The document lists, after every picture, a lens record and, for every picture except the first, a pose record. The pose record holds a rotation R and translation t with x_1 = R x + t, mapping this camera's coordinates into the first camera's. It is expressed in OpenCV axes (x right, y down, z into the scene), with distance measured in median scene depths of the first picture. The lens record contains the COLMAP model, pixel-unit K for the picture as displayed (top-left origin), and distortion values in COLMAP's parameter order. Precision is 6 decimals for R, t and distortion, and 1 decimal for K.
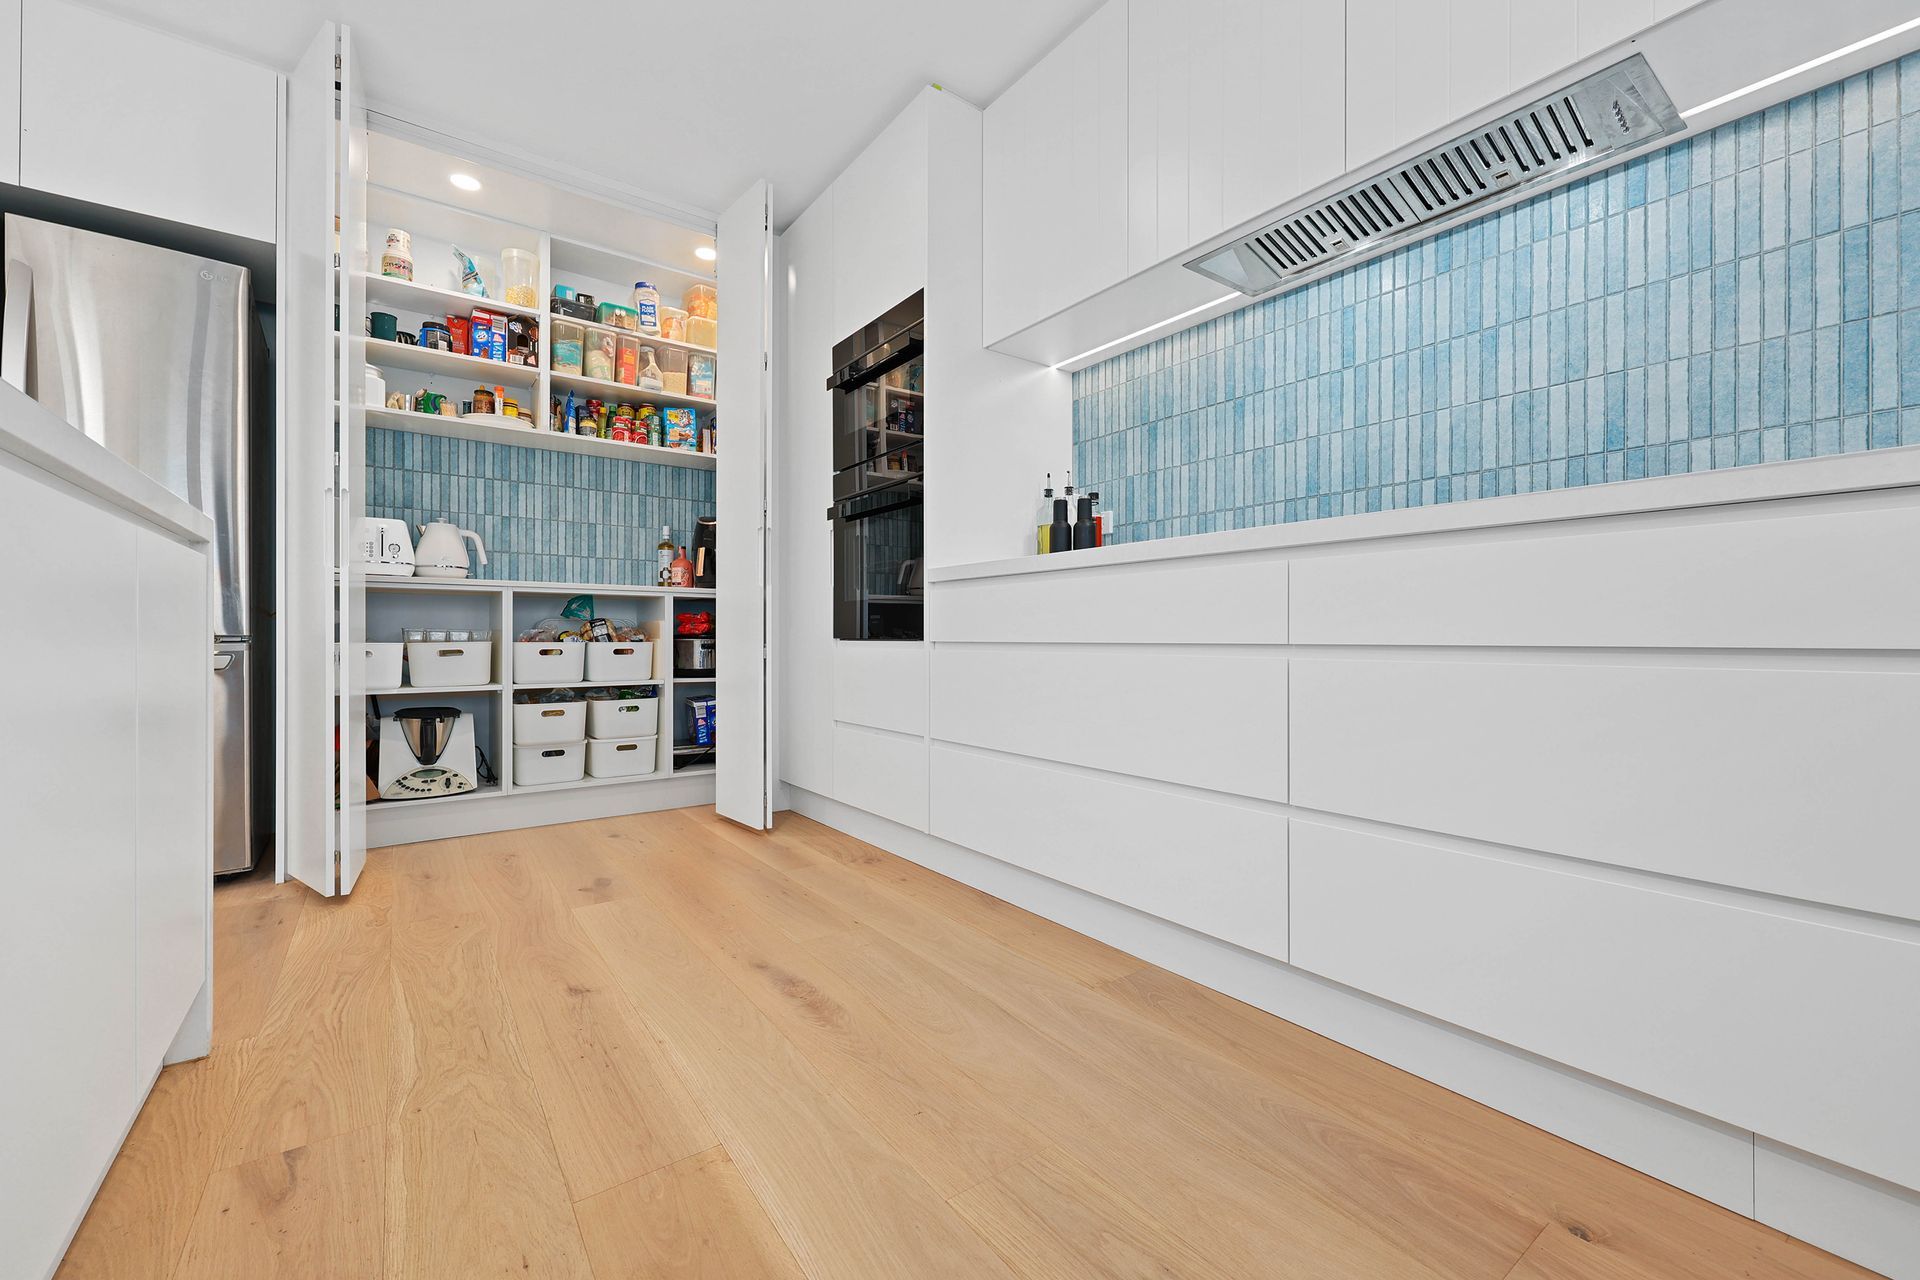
lens RADIAL K [[777.3, 0, 966.8], [0, 777.3, 635.9], [0, 0, 1]] dist [-0.001288, -0.000217]
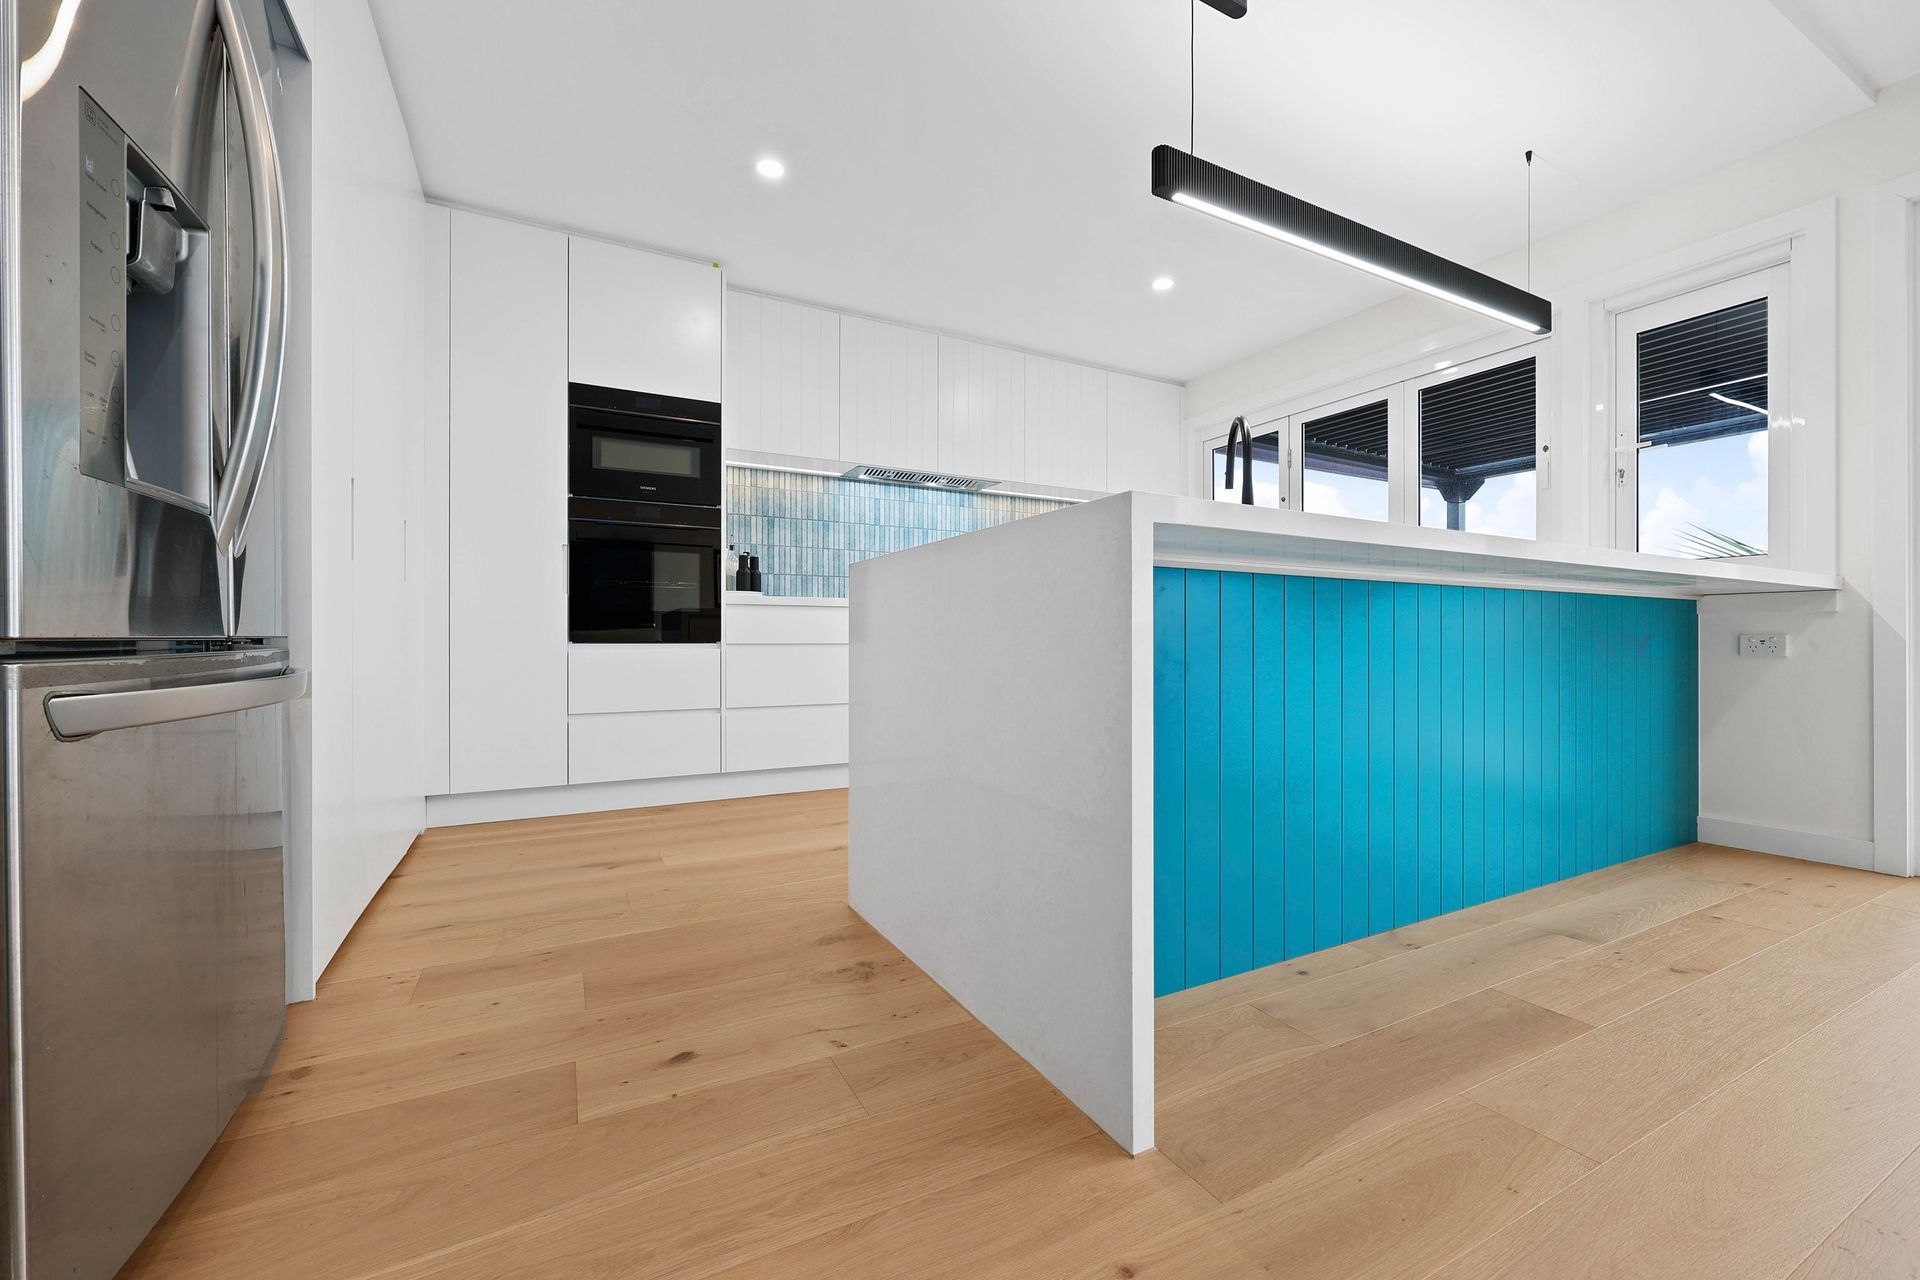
lens RADIAL K [[777.3, 0, 967.4], [0, 777.3, 643.6], [0, 0, 1]] dist [-0.001288, -0.000217]
pose [[0.144681, -0.002278, 0.989476, -1.524730], [-0.001108, 0.999996, 0.002465, 0.003770], [-0.989478, -0.001453, 0.144678, 0.338275]]
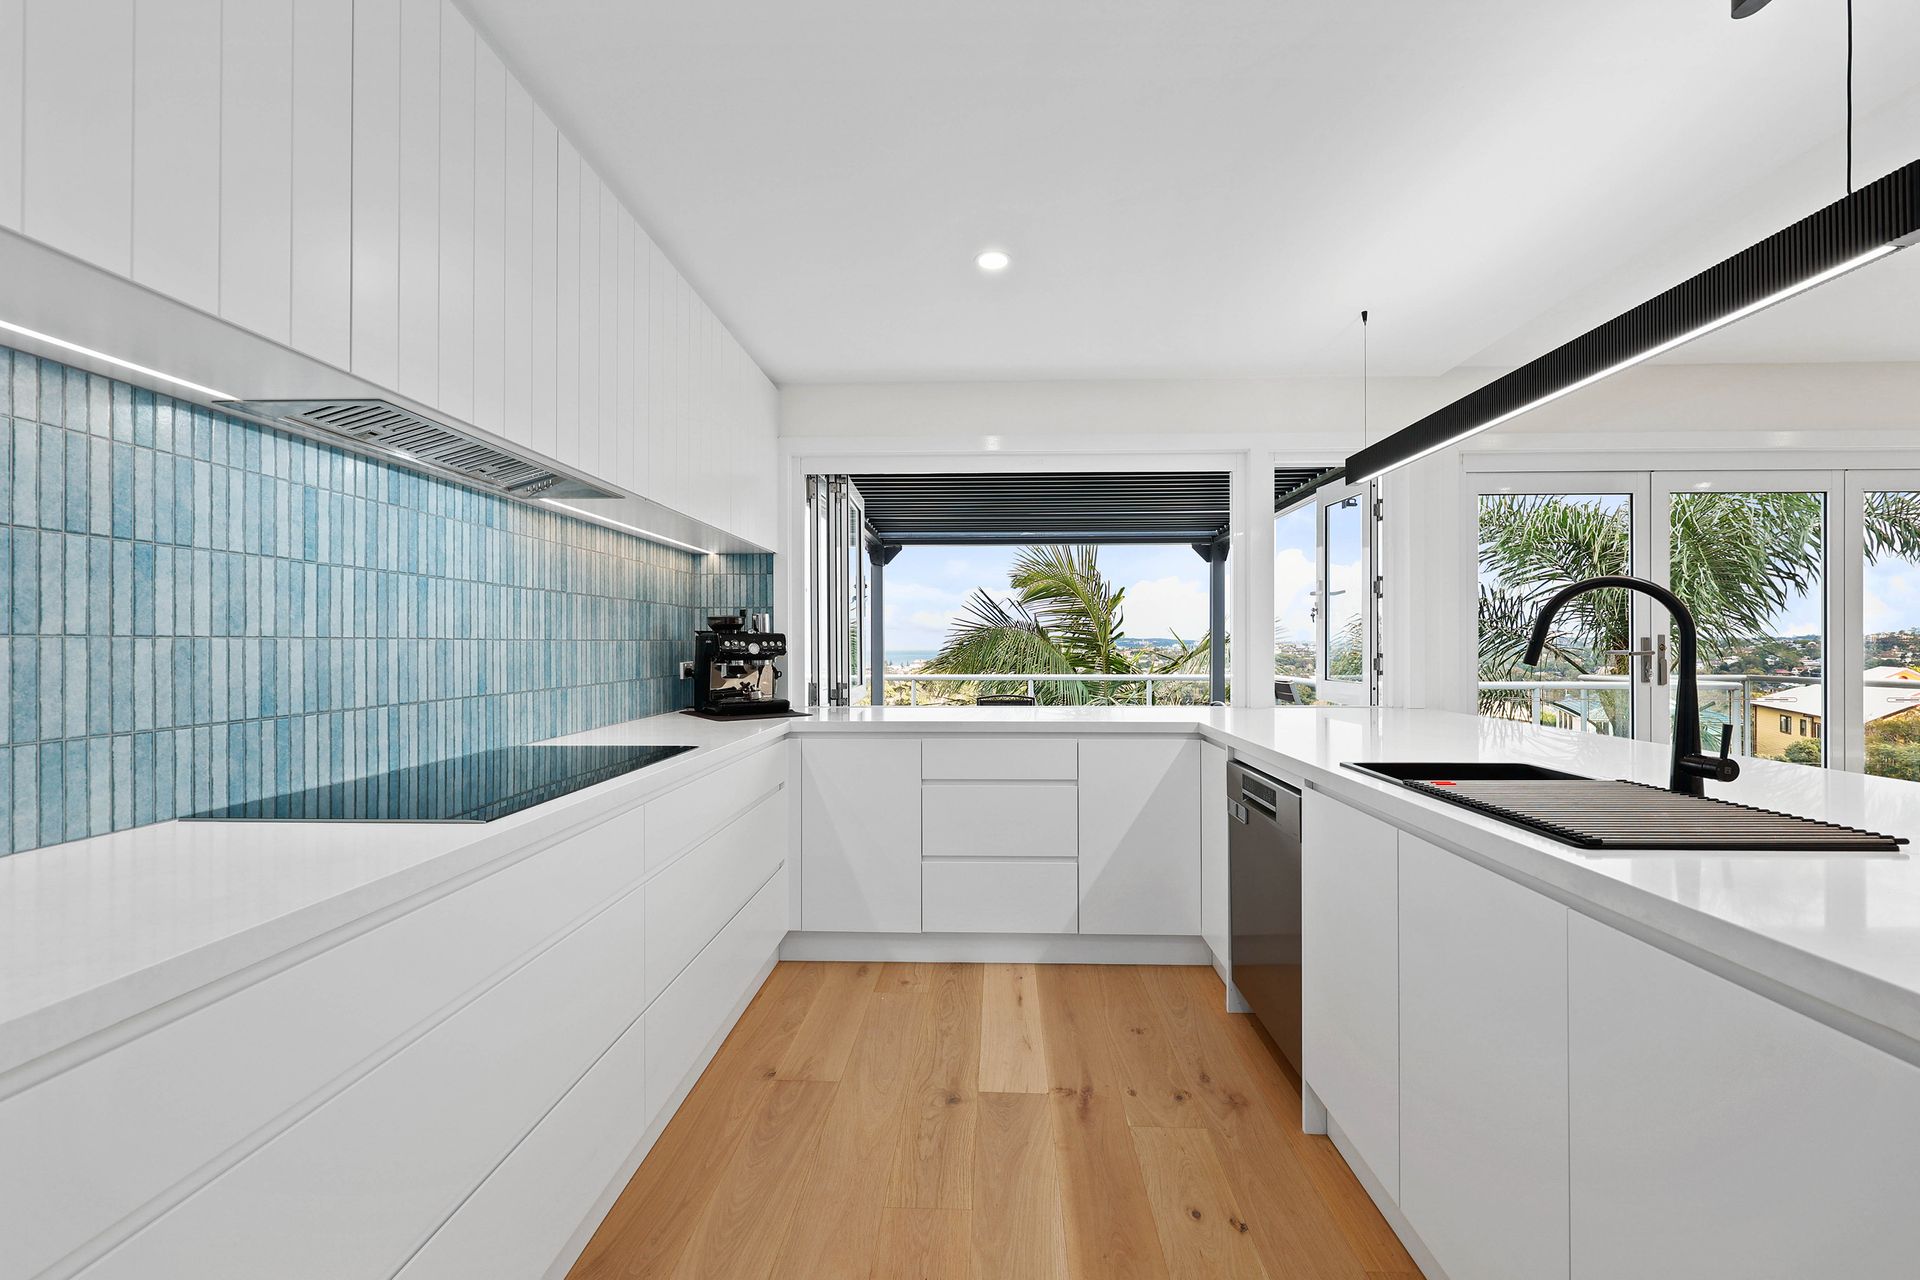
lens RADIAL K [[777.3, 0, 966.9], [0, 777.3, 646.4], [0, 0, 1]] dist [-0.001288, -0.000217]
pose [[-0.780482, -0.004862, 0.625159, -0.474651], [-0.003345, 0.999988, 0.003600, -0.224452], [-0.625169, 0.000718, -0.780489, 1.032998]]
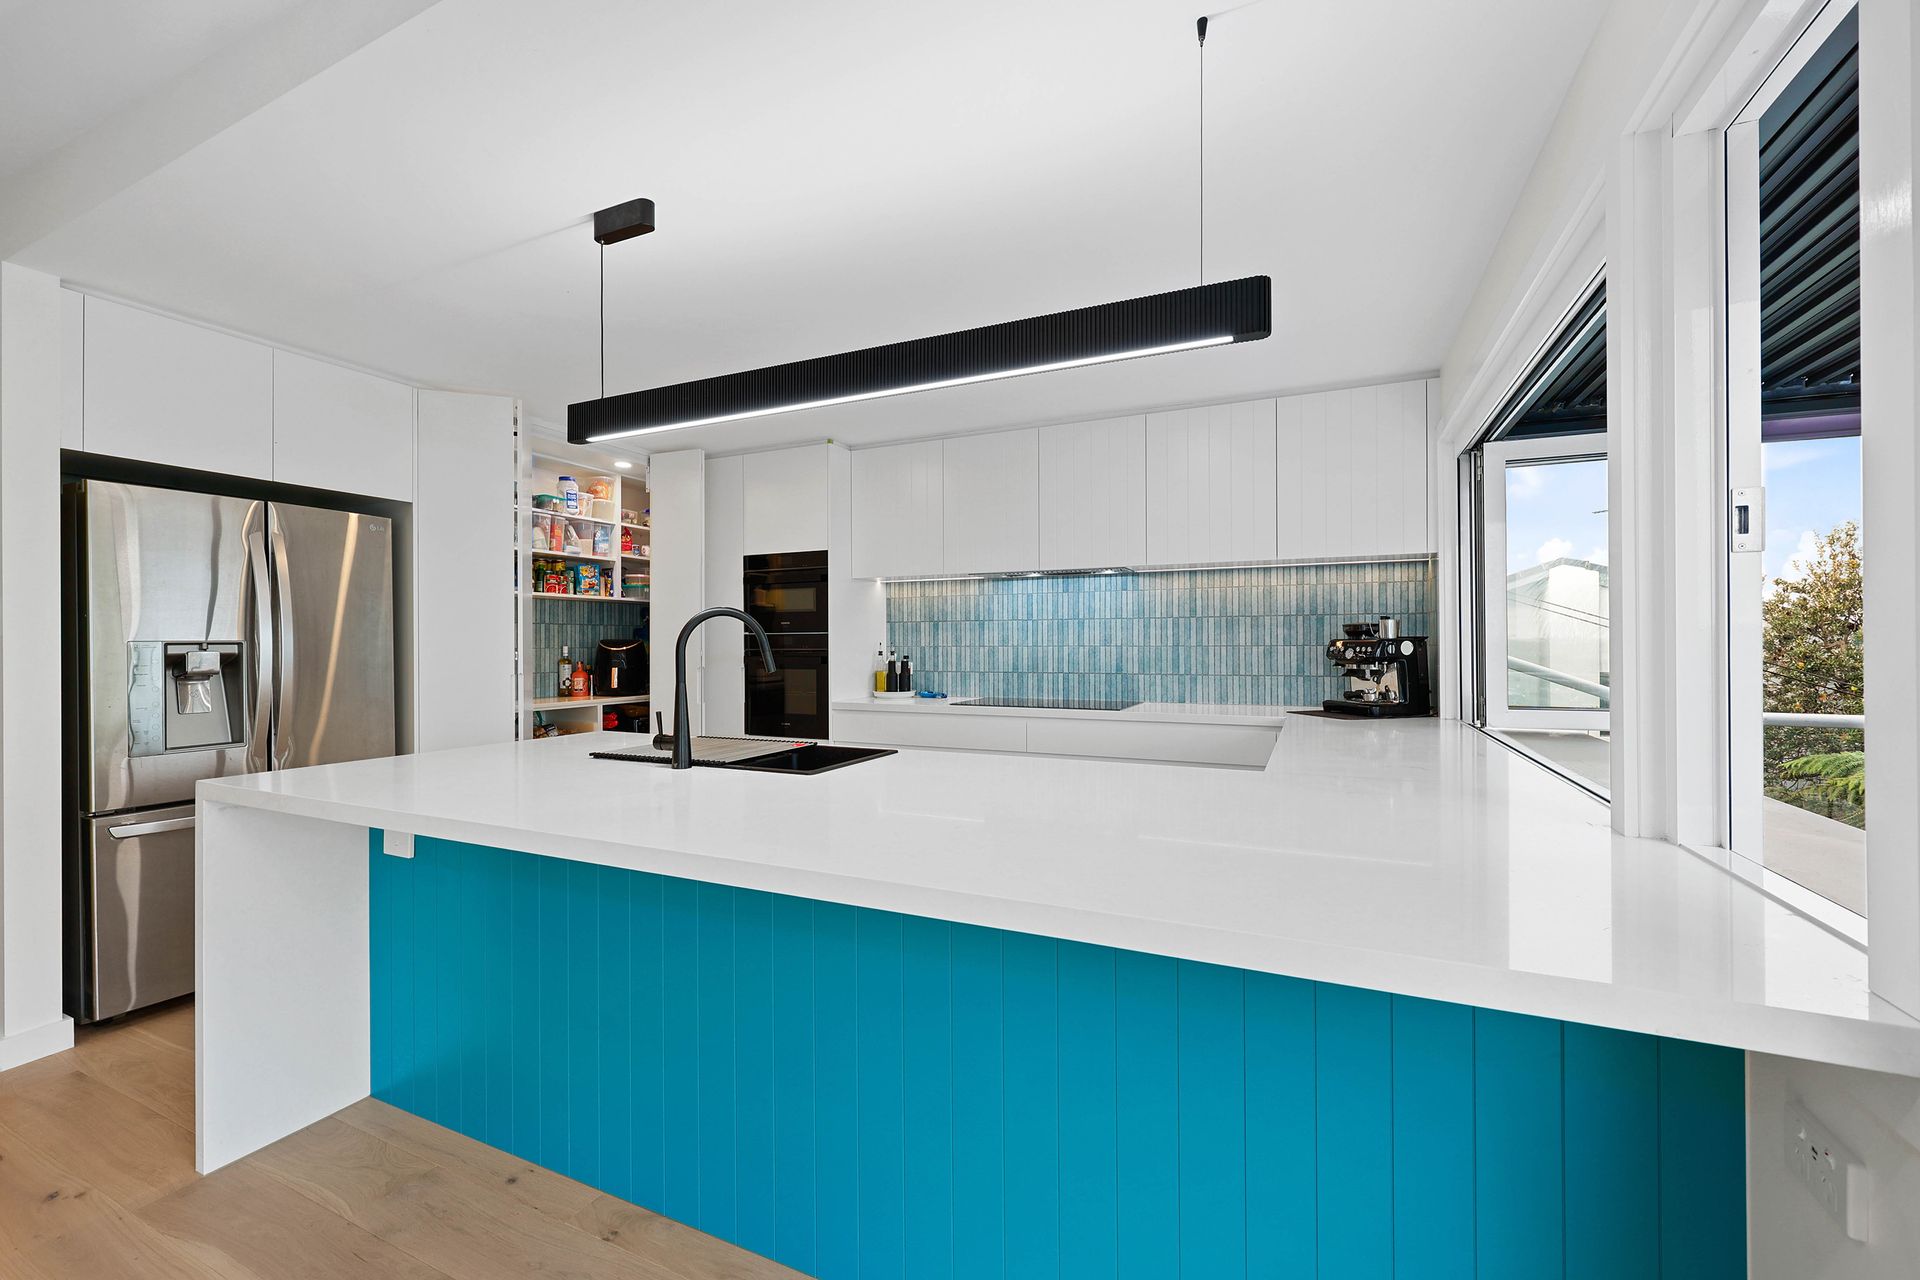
lens RADIAL K [[777.3, 0, 967.1], [0, 777.3, 640.8], [0, 0, 1]] dist [-0.001288, -0.000217]
pose [[0.879119, -0.003484, 0.476590, -0.683321], [0.004554, 0.999989, -0.001090, -0.240194], [-0.476581, 0.003129, 0.879125, -0.837105]]
